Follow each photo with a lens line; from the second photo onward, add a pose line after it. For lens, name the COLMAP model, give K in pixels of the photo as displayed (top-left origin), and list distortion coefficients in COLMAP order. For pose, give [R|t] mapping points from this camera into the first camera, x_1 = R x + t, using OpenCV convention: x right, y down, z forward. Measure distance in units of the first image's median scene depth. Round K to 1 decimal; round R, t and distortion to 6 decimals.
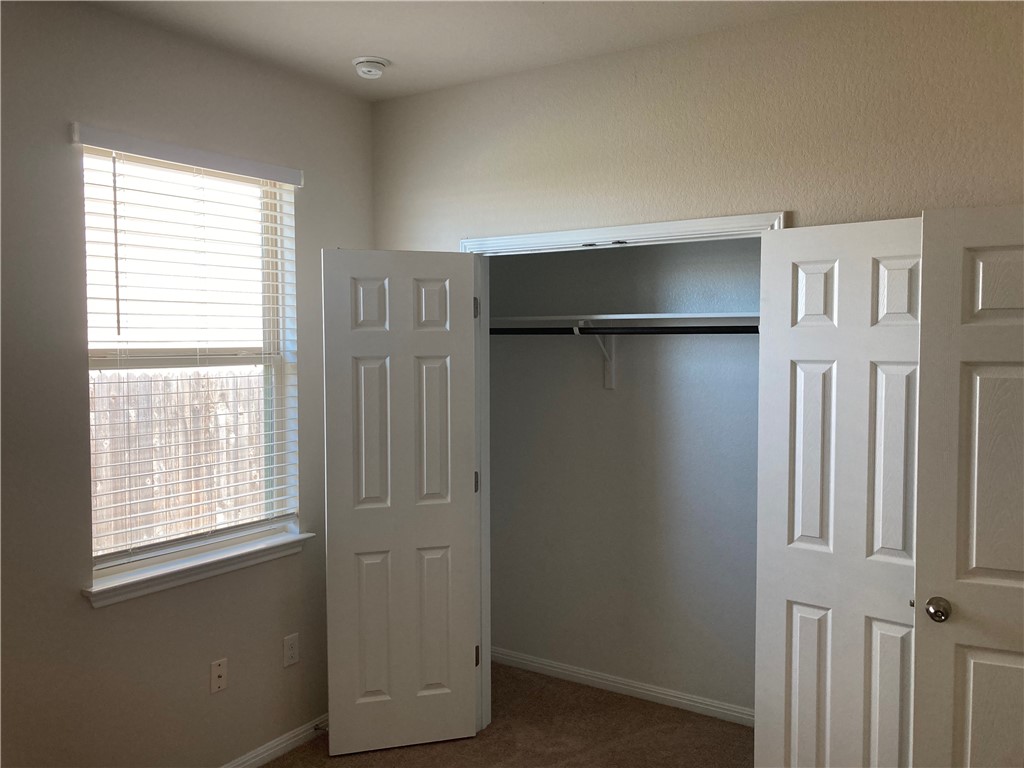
lens RADIAL K [[846.1, 0, 504.1], [0, 846.1, 383.2], [0, 0, 1]] dist [0.034479, -0.039730]
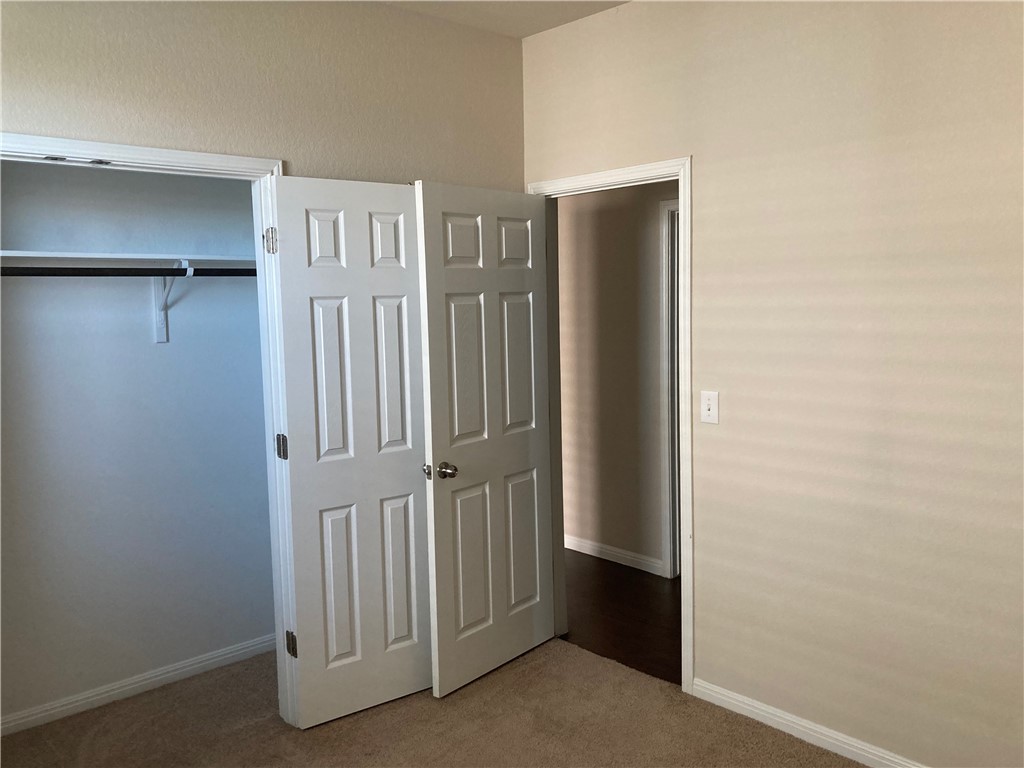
lens RADIAL K [[846.1, 0, 508.2], [0, 846.1, 380.6], [0, 0, 1]] dist [0.034479, -0.039730]
pose [[0.227329, -0.124199, 0.965866, -0.812831], [0.067589, 0.991454, 0.111581, -0.031282], [-0.971470, 0.039916, 0.233781, 0.579015]]
